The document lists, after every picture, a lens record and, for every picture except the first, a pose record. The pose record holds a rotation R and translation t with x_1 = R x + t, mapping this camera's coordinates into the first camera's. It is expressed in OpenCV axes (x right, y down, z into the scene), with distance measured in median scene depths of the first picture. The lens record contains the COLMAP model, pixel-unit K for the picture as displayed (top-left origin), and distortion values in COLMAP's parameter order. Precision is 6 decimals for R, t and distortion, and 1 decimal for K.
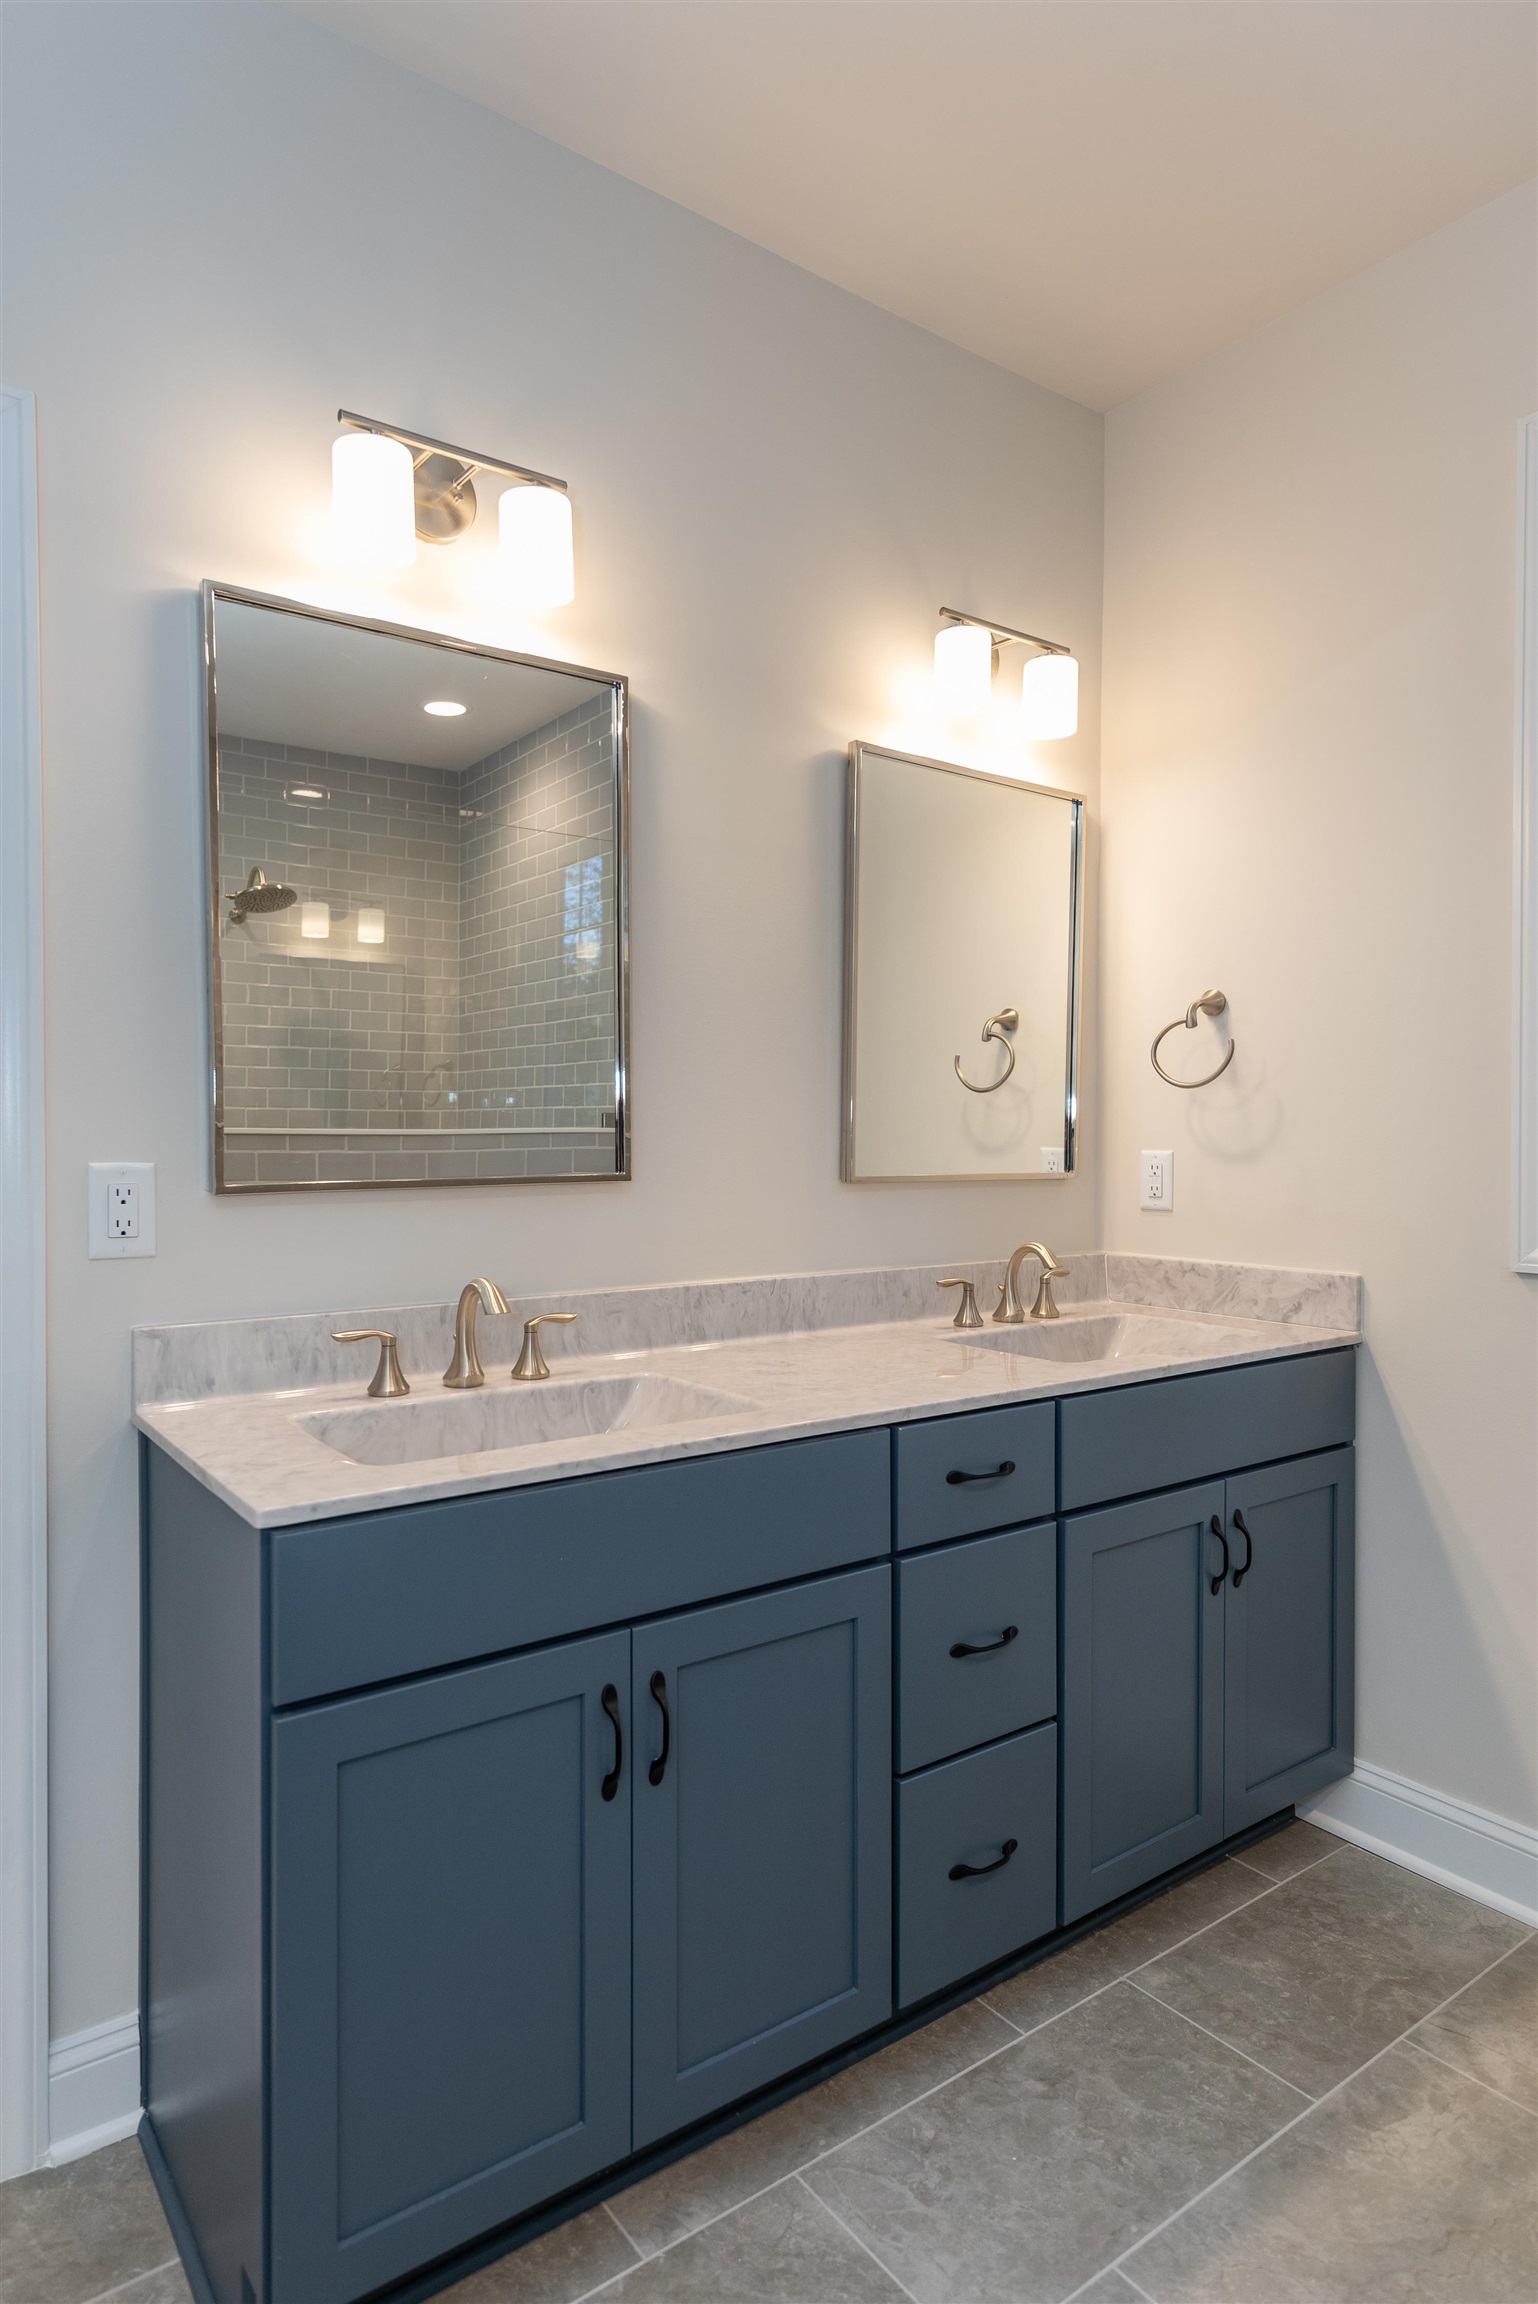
lens RADIAL K [[1318.2, 0, 769.0], [0, 1318.2, 1149.8], [0, 0, 1]] dist [-0.000409, -0.000024]
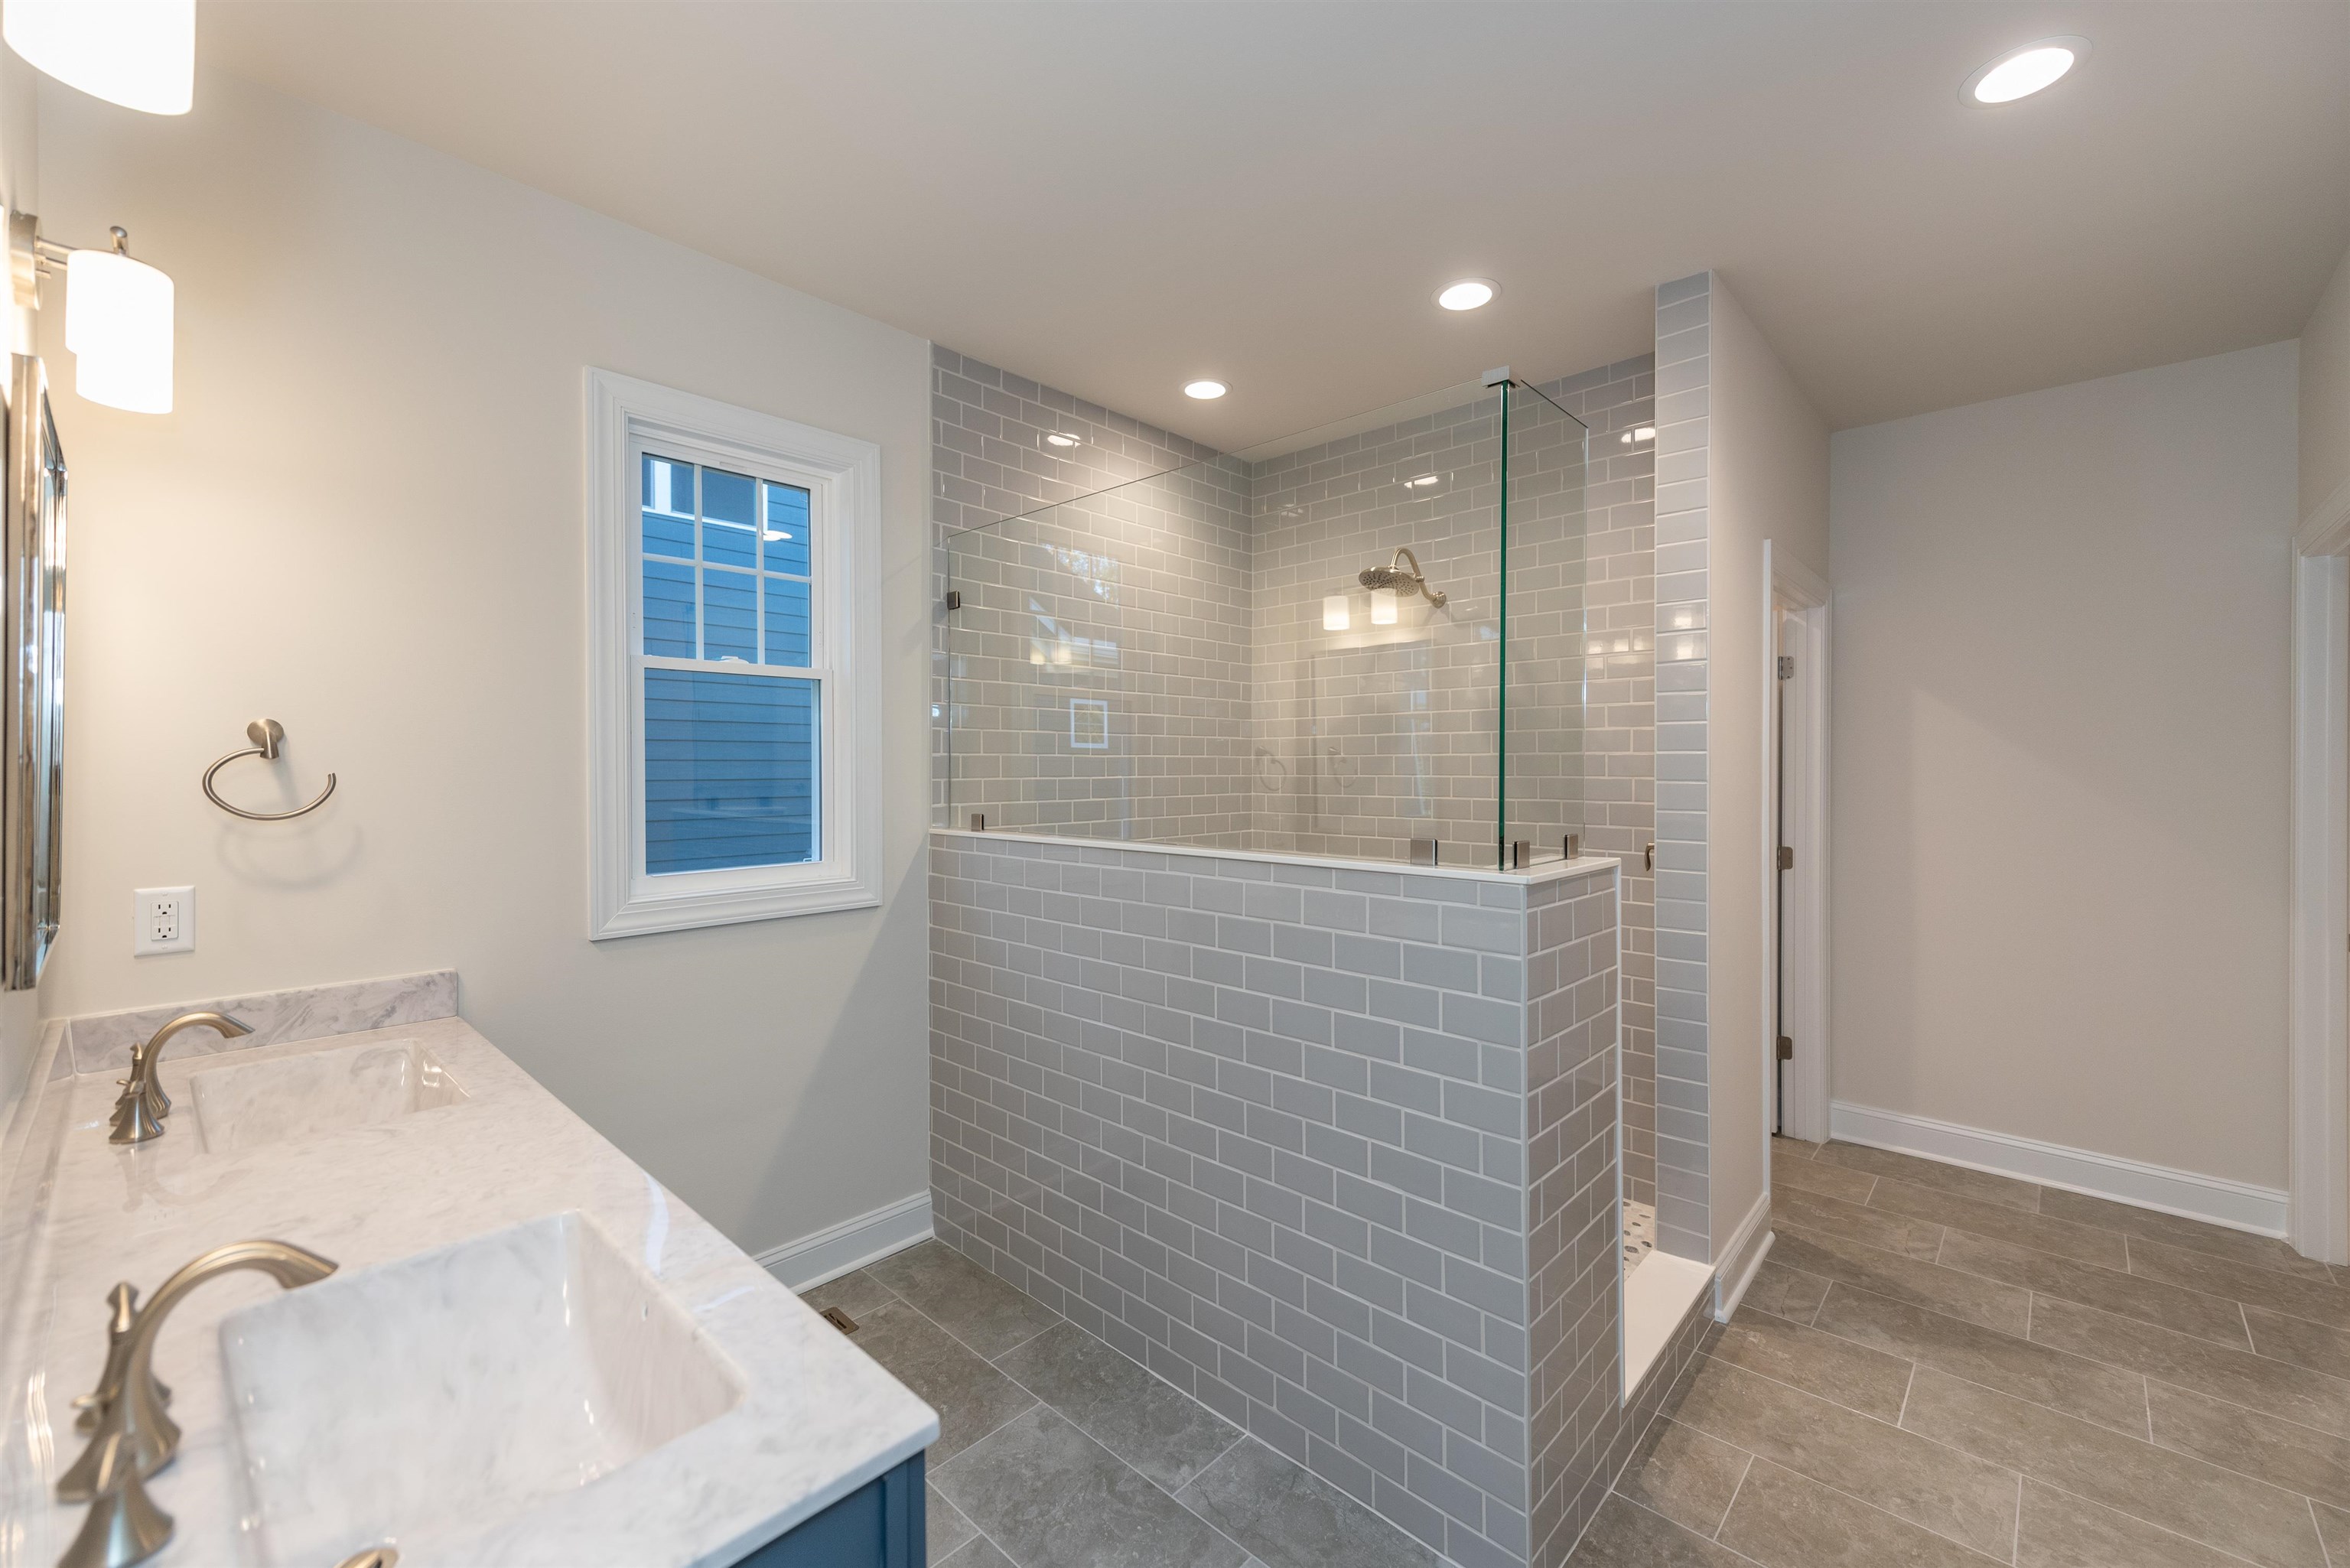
lens RADIAL K [[938.6, 0, 1175.4], [0, 938.6, 772.1], [0, 0, 1]] dist [0.009479, -0.001010]
pose [[-0.180866, -0.000681, 0.983508, -0.509165], [0.010155, 0.999945, 0.002560, -0.079499], [-0.983455, 0.010450, -0.180849, 0.476271]]
